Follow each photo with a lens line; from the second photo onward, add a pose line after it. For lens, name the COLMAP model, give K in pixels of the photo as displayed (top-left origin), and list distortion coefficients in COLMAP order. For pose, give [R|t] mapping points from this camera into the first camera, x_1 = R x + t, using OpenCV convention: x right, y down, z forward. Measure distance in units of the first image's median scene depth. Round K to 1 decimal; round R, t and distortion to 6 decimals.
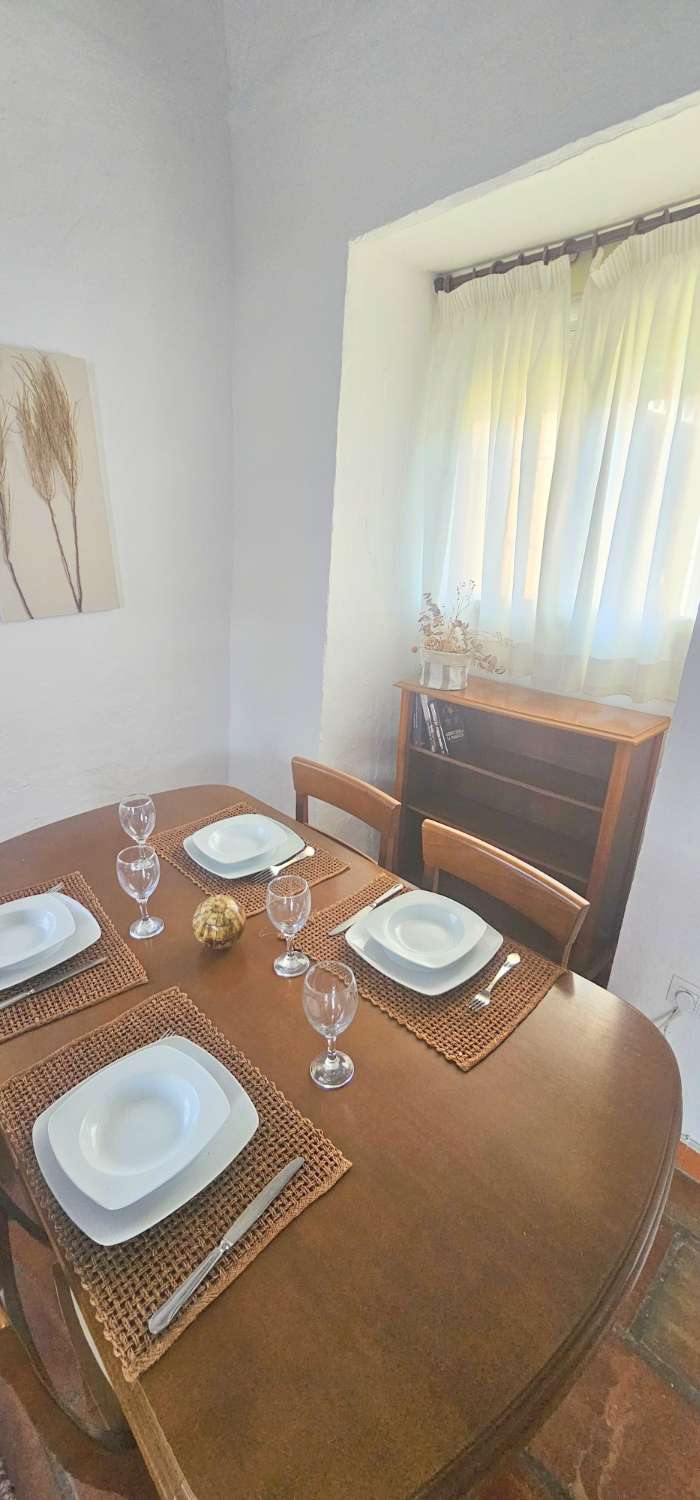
lens RADIAL K [[605.9, 0, 350.0], [0, 605.9, 750.0], [0, 0, 1]] dist [-0.008239, 0.000546]
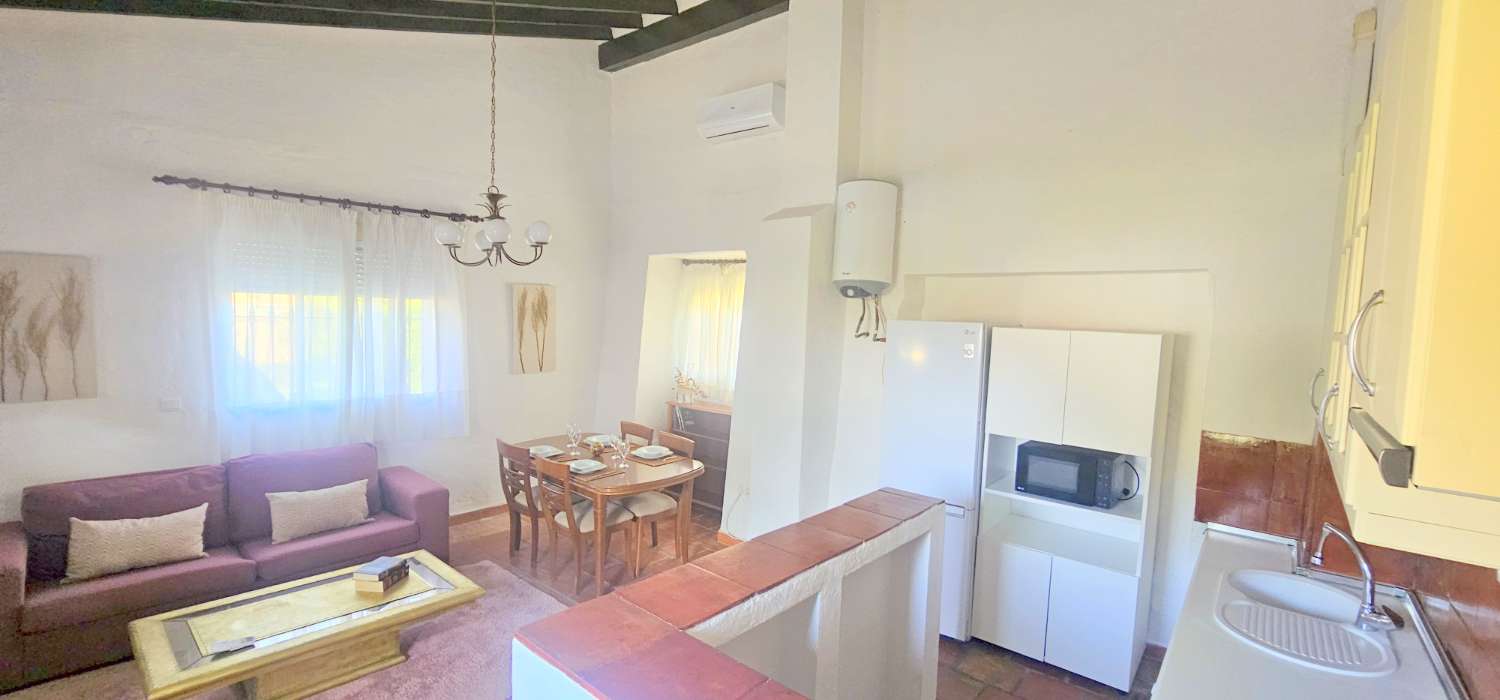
lens RADIAL K [[605.9, 0, 756.9], [0, 605.9, 353.1], [0, 0, 1]] dist [-0.008239, 0.000546]
pose [[0.995903, 0.018823, 0.088446, 0.235892], [0.007922, 0.956173, -0.292697, 0.453801], [-0.090079, 0.292198, 0.952106, -1.552589]]
